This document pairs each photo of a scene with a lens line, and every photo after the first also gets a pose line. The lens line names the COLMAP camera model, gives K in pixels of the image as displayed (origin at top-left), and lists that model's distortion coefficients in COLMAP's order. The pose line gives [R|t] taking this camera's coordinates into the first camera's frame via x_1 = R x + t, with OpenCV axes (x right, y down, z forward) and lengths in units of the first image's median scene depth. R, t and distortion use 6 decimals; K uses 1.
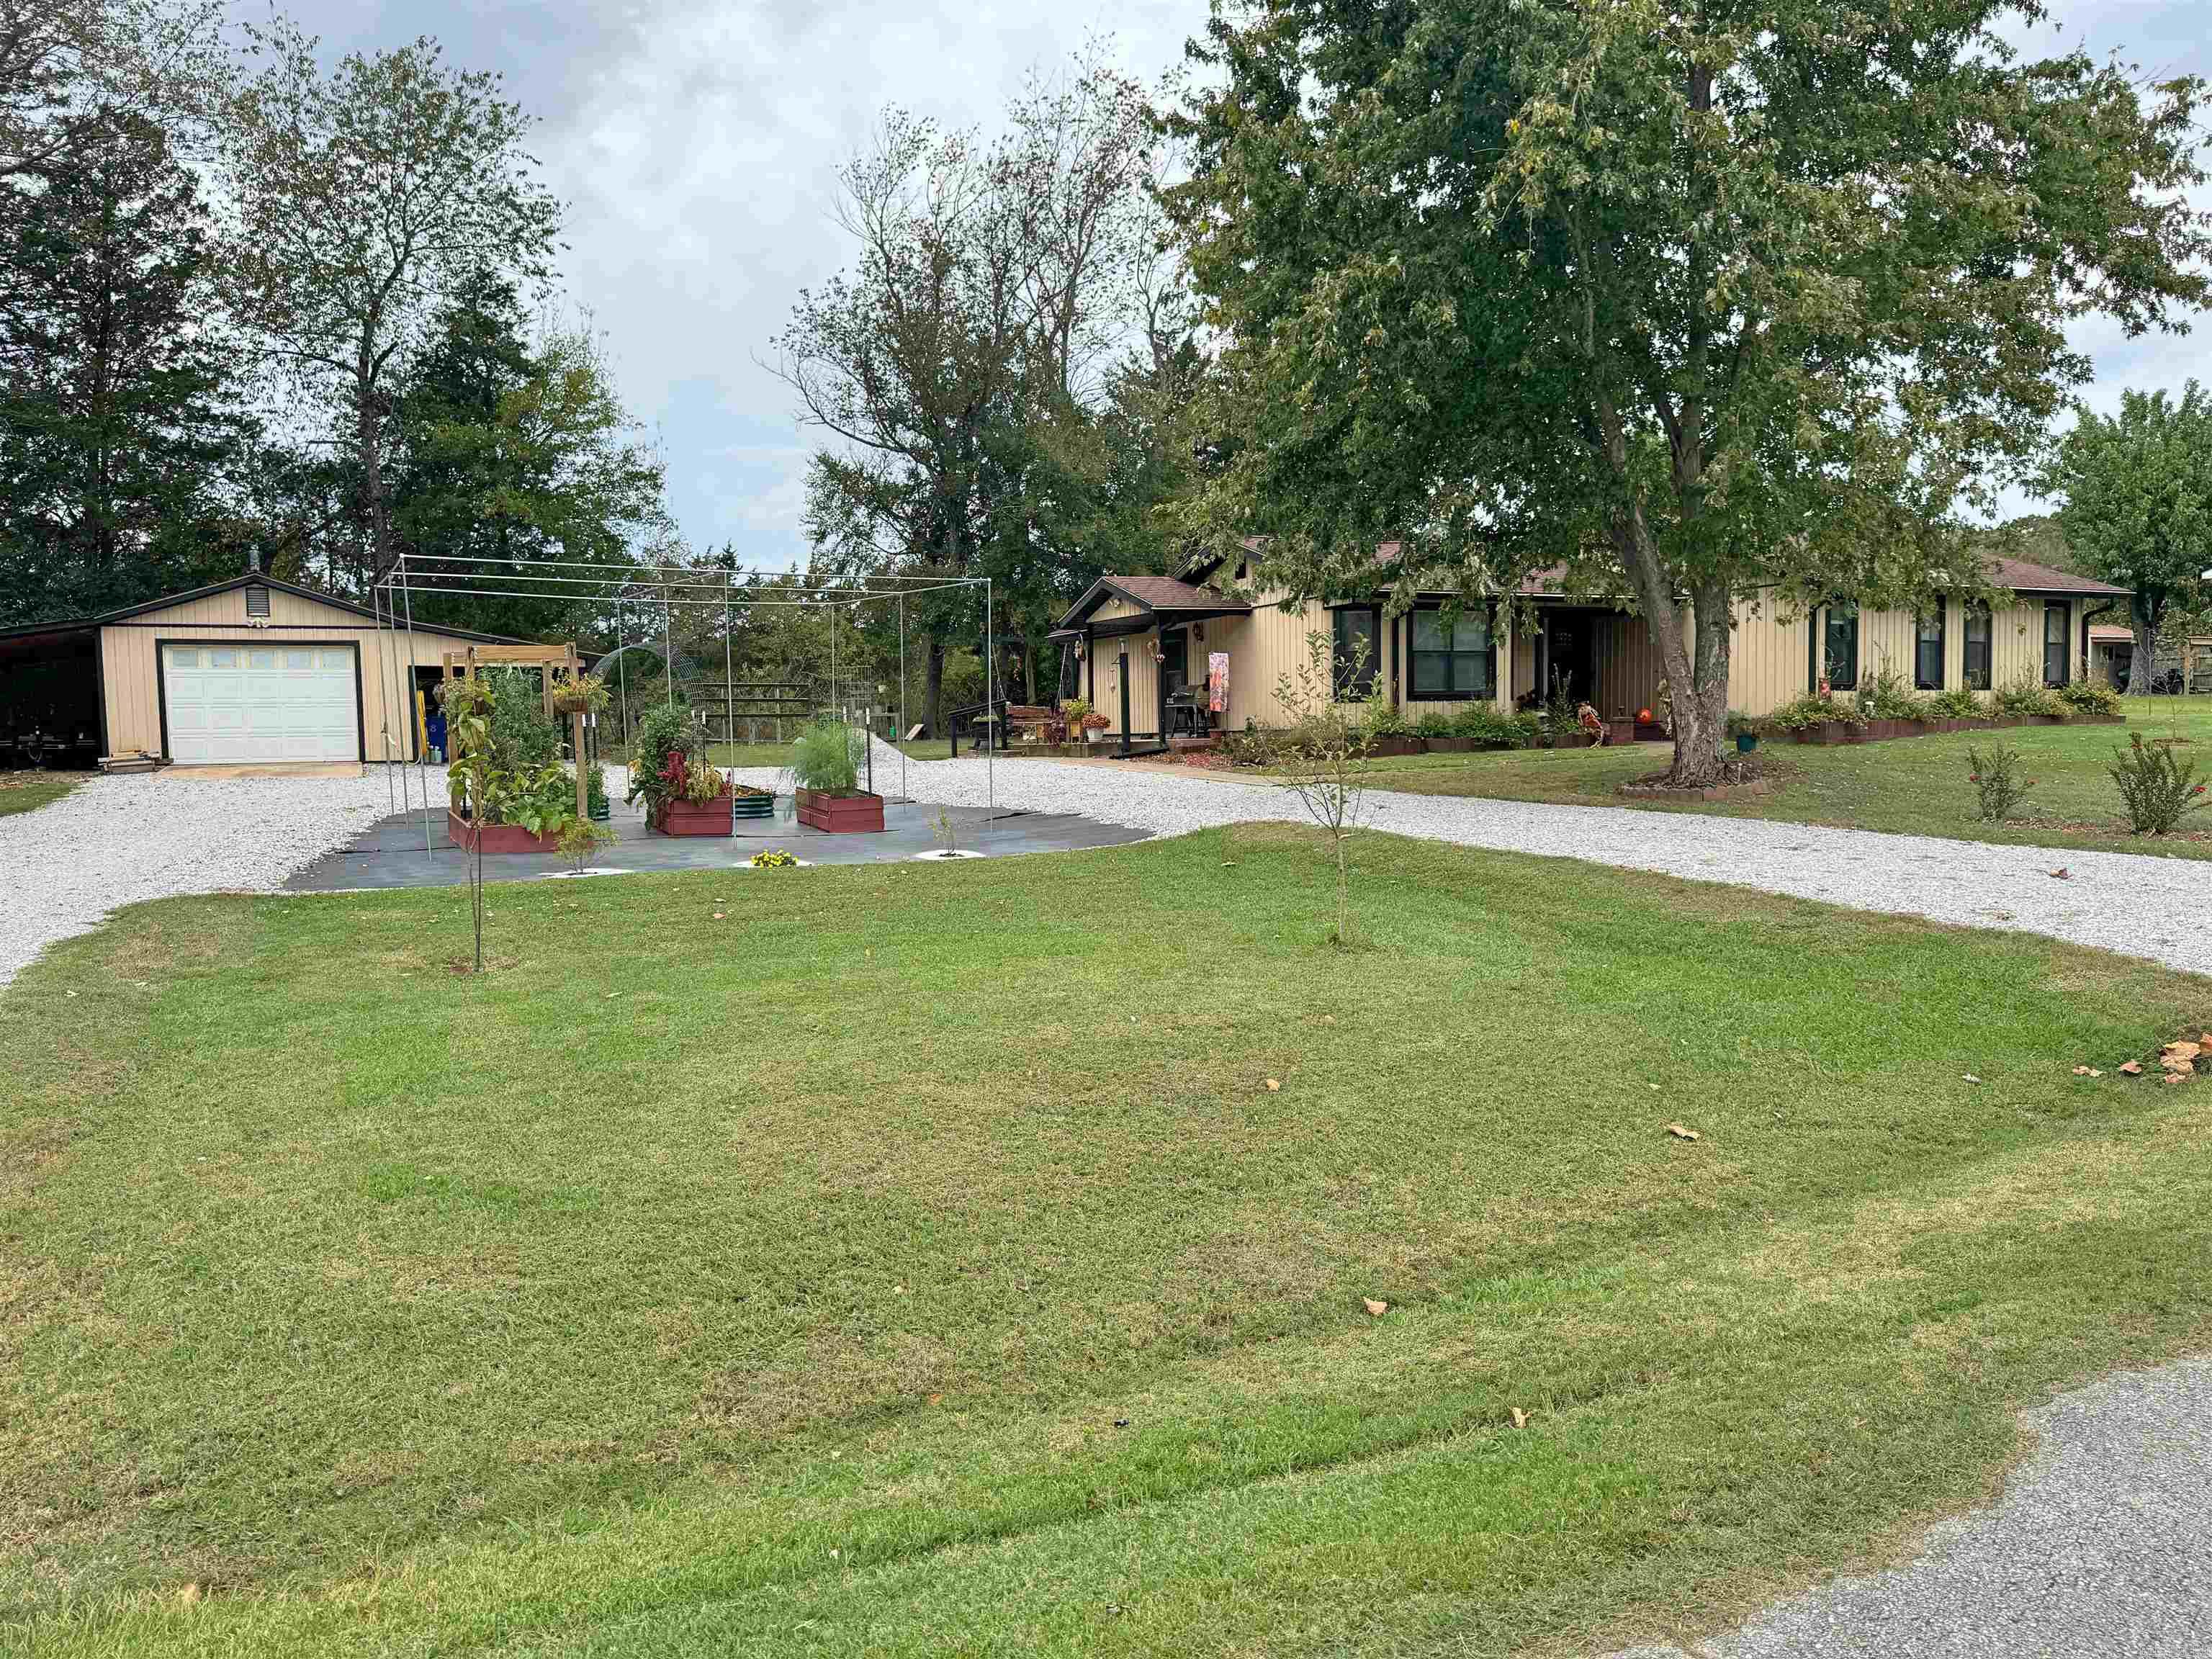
lens RADIAL K [[1553.9, 0, 1094.3], [0, 1553.9, 838.1], [0, 0, 1]] dist [0.051115, -0.055043]
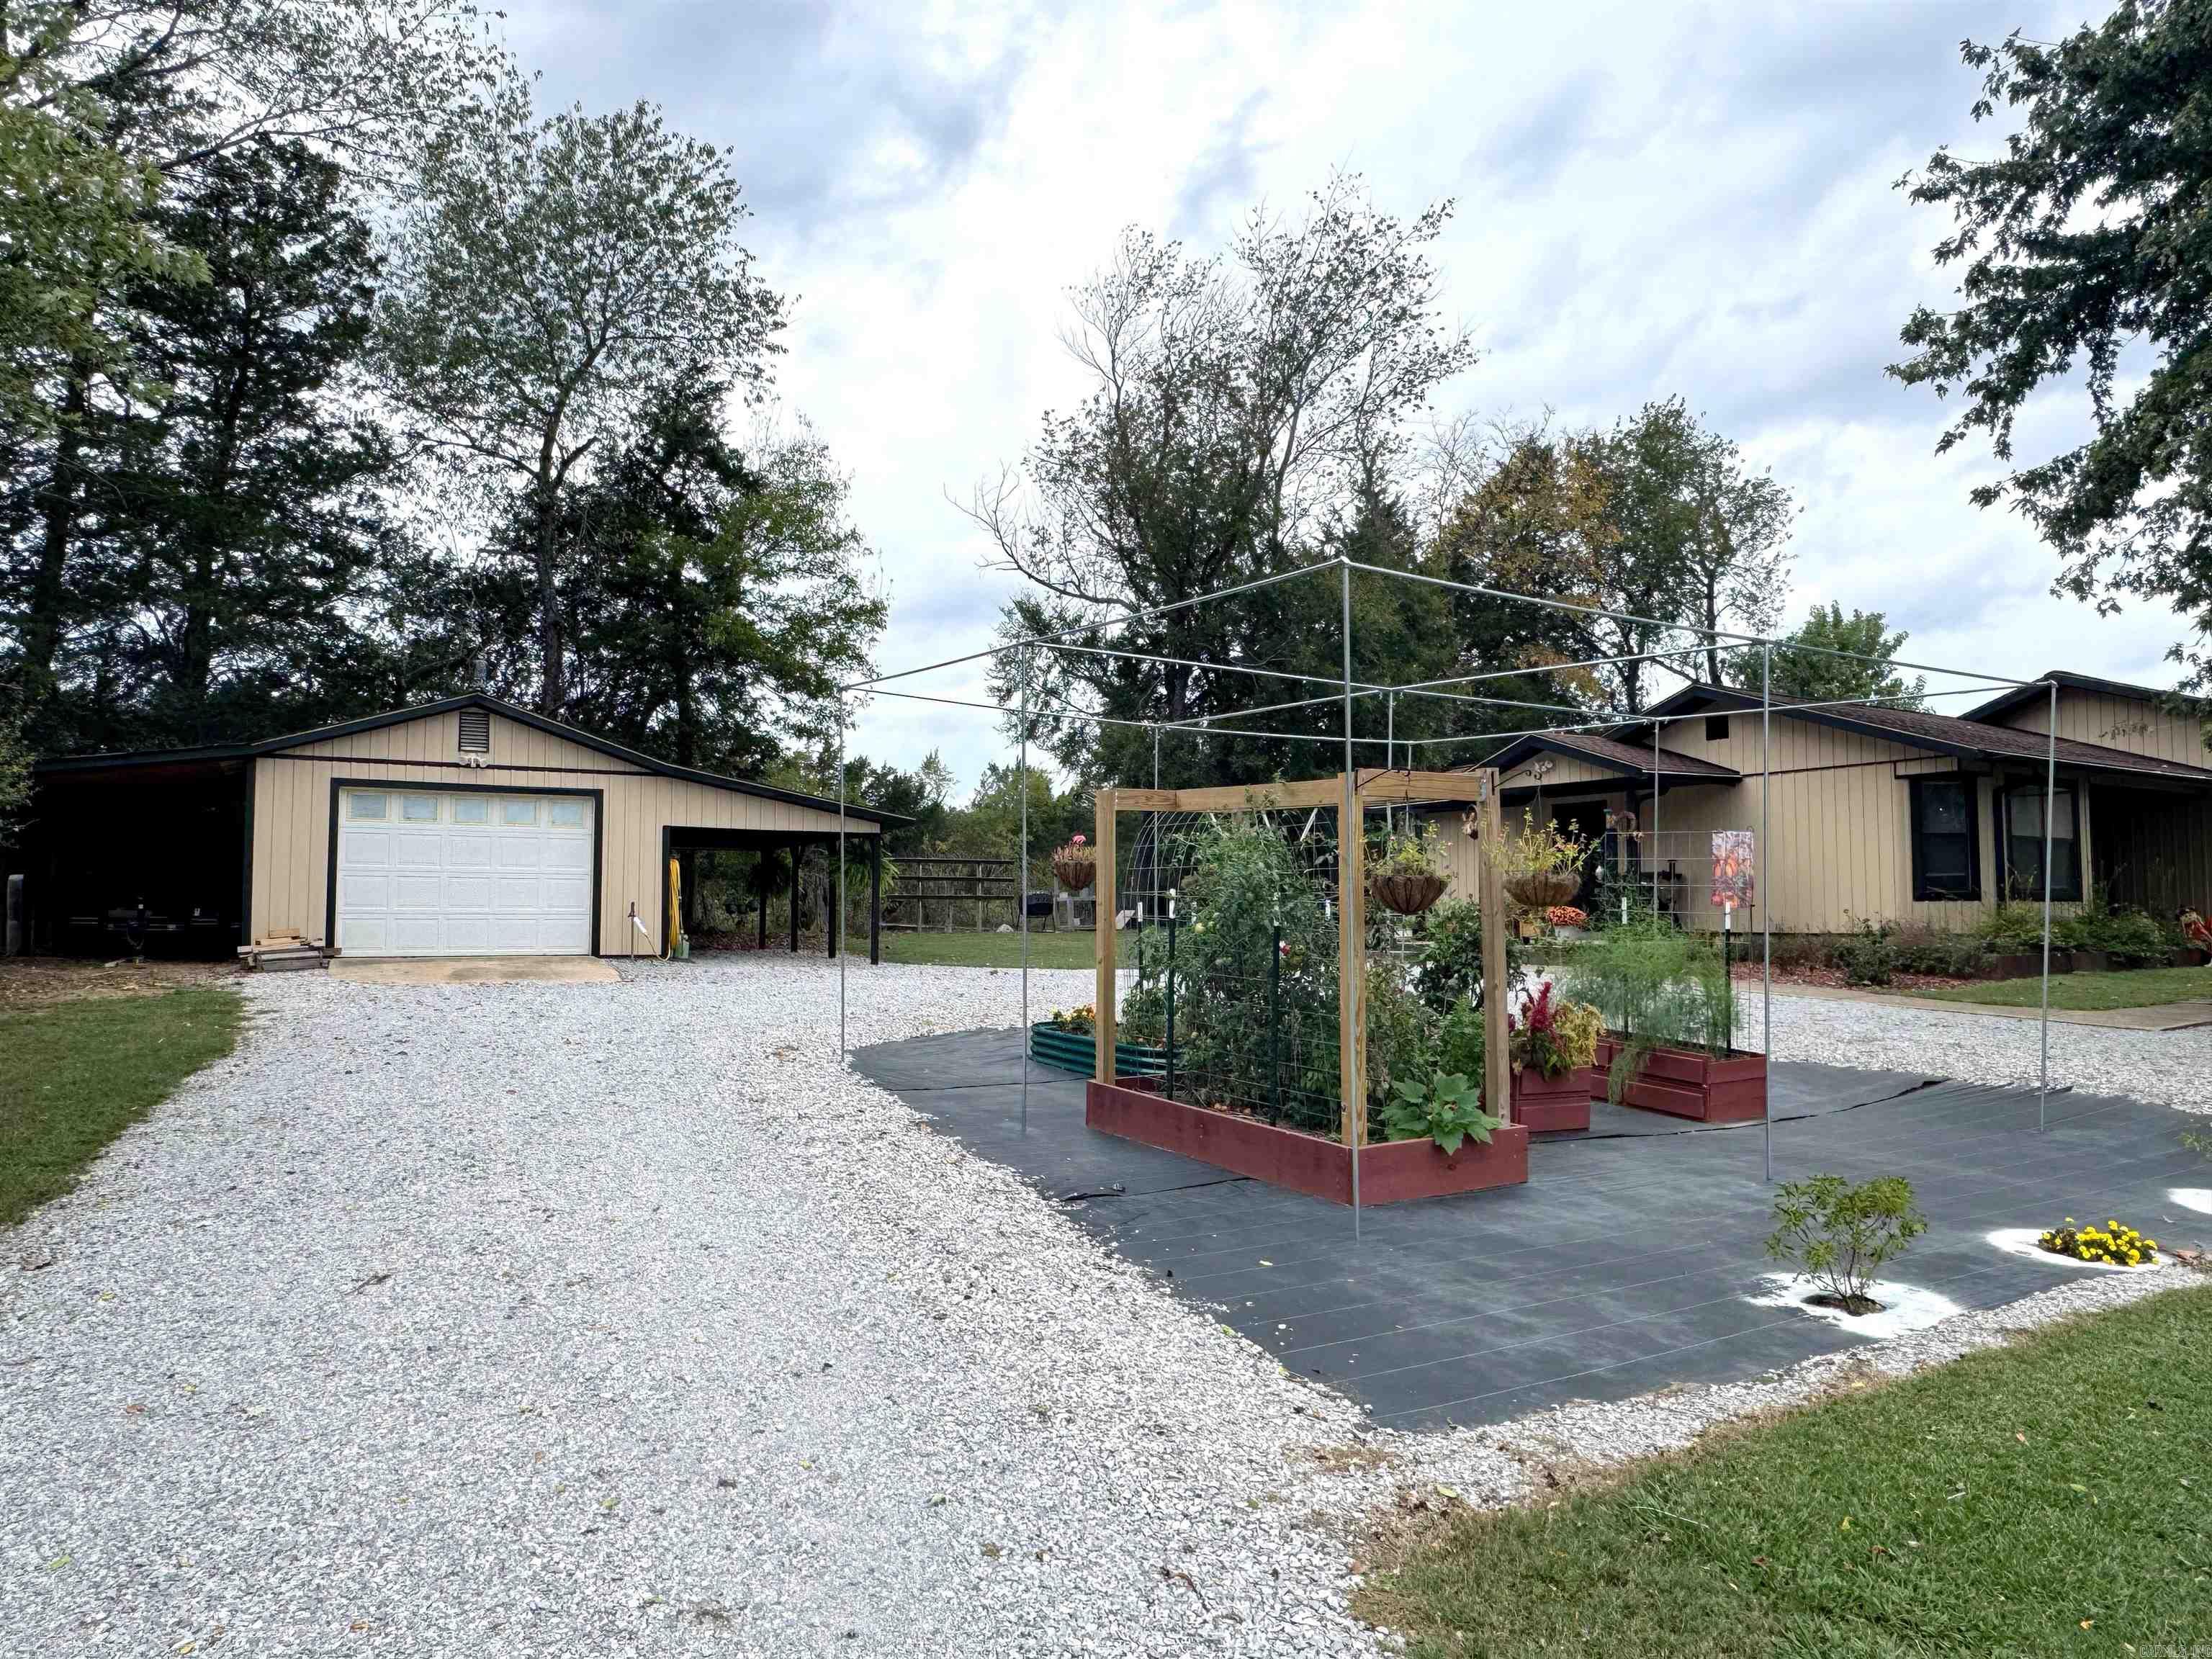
lens RADIAL K [[1433.7, 0, 1101.8], [0, 1433.7, 826.9], [0, 0, 1]] dist [0.003863, 0.004789]
pose [[0.996895, 0.025248, 0.074580, -0.284982], [-0.015686, 0.991892, -0.126112, -0.027784], [-0.077159, 0.124550, 0.989209, 0.322127]]
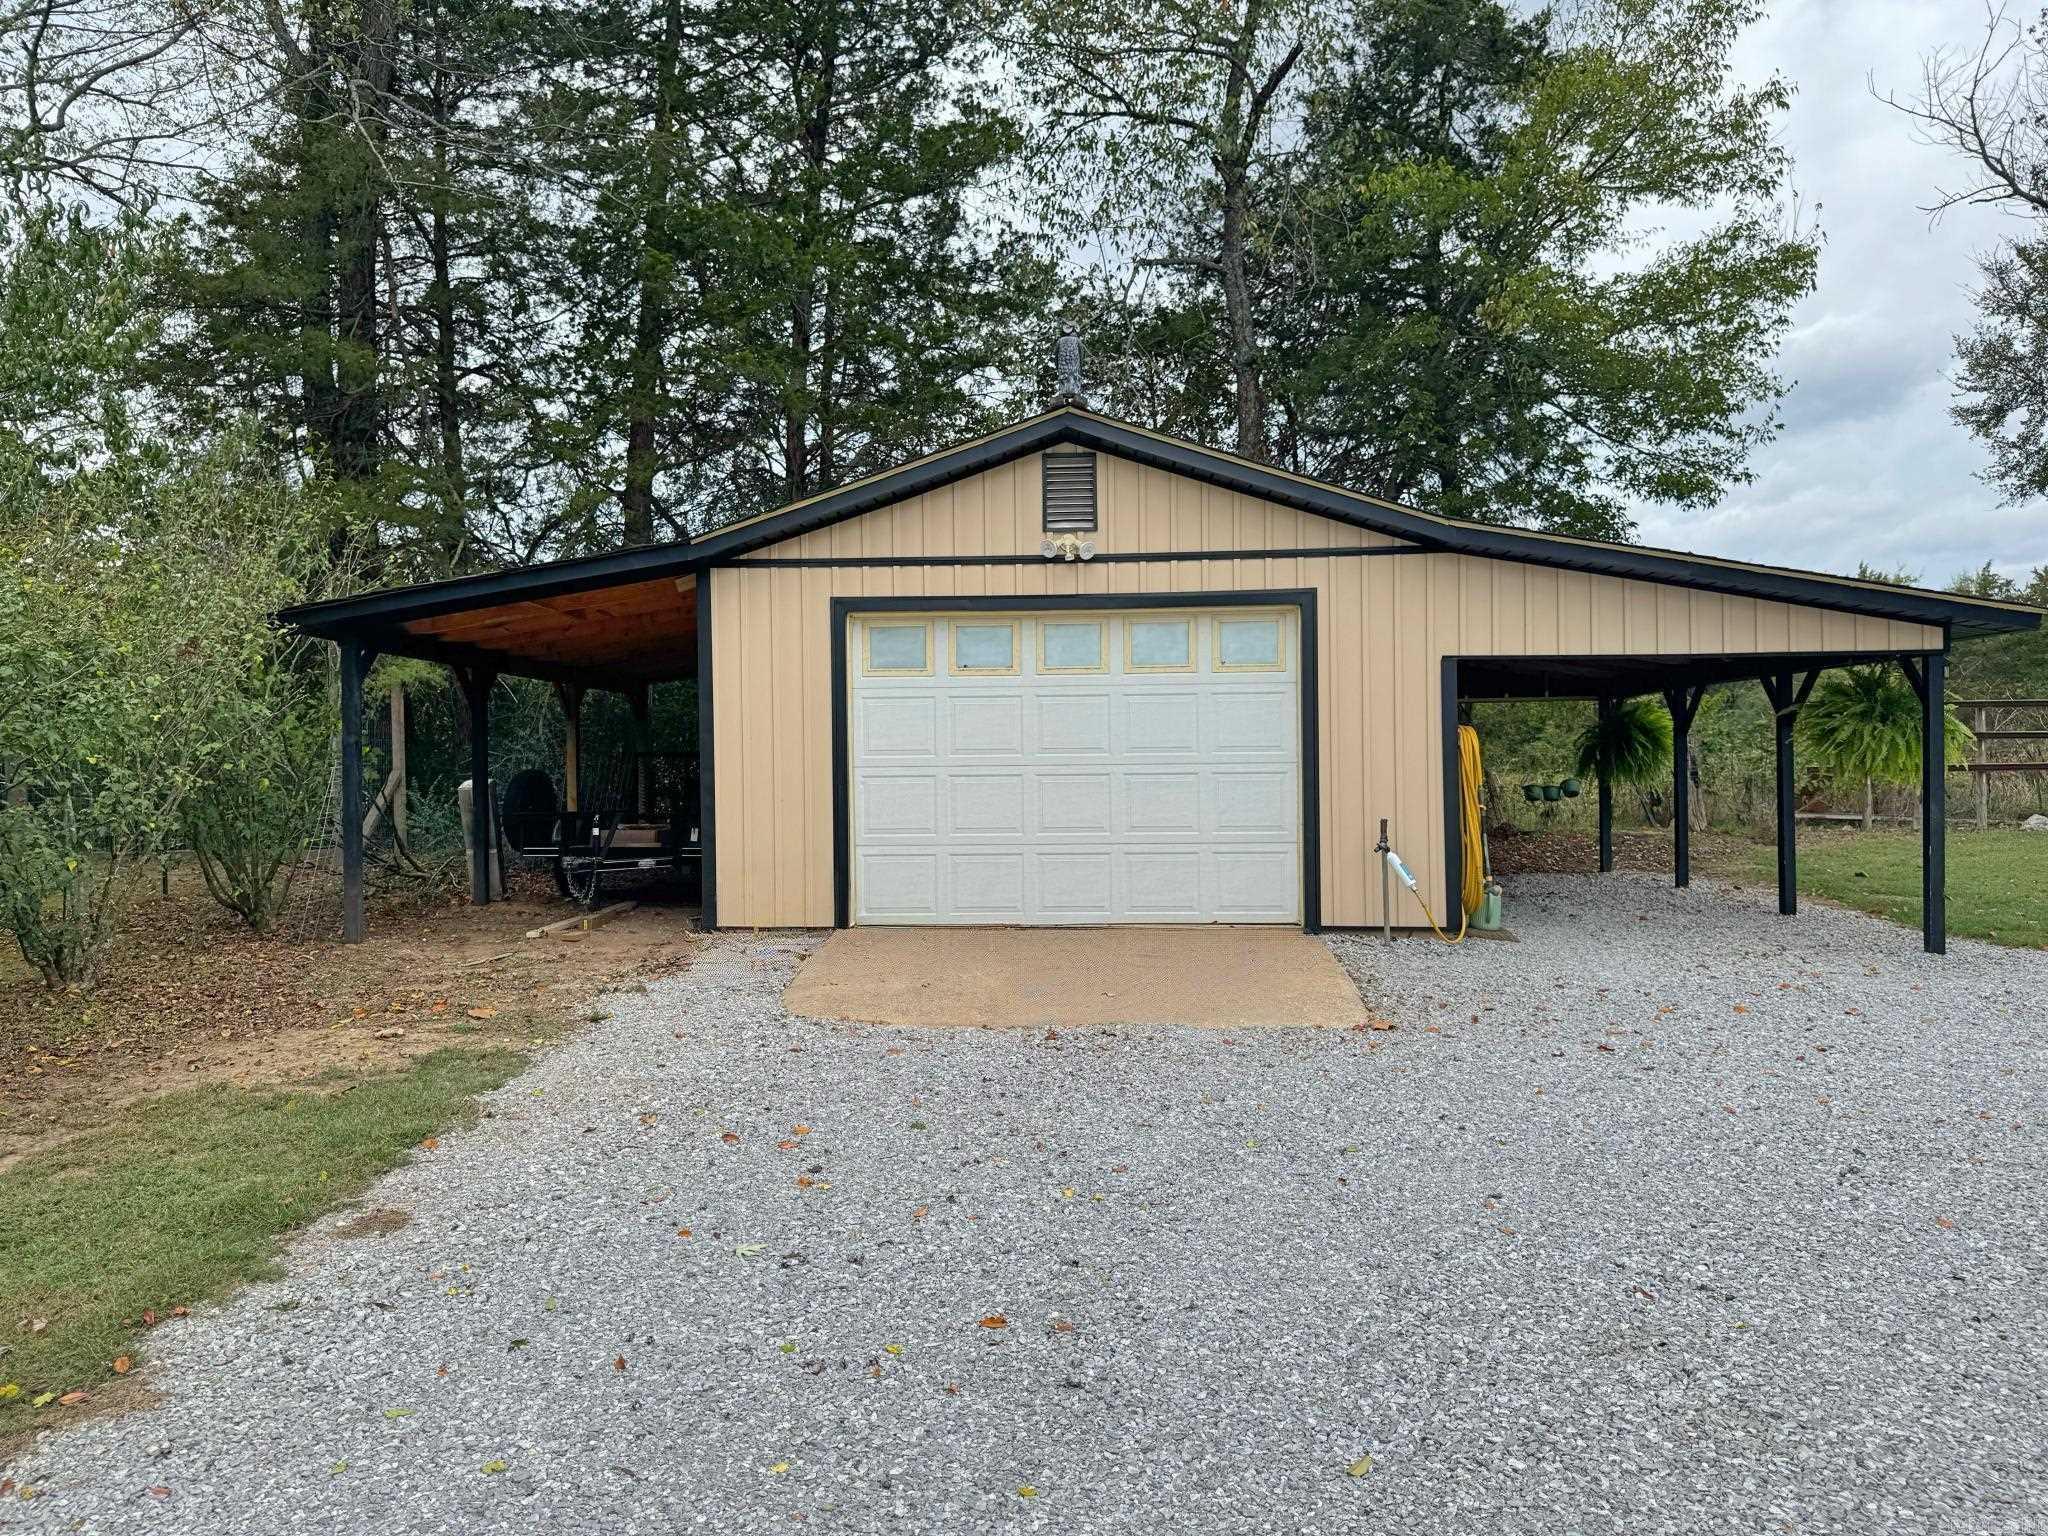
lens RADIAL K [[1438.7, 0, 1018.4], [0, 1438.7, 768.0], [0, 0, 1]] dist [0.051115, -0.055043]
pose [[0.884953, 0.008569, -0.465602, -0.373364], [-0.034581, 0.998279, -0.047355, -0.066767], [0.464395, 0.058008, 0.883727, 0.677359]]
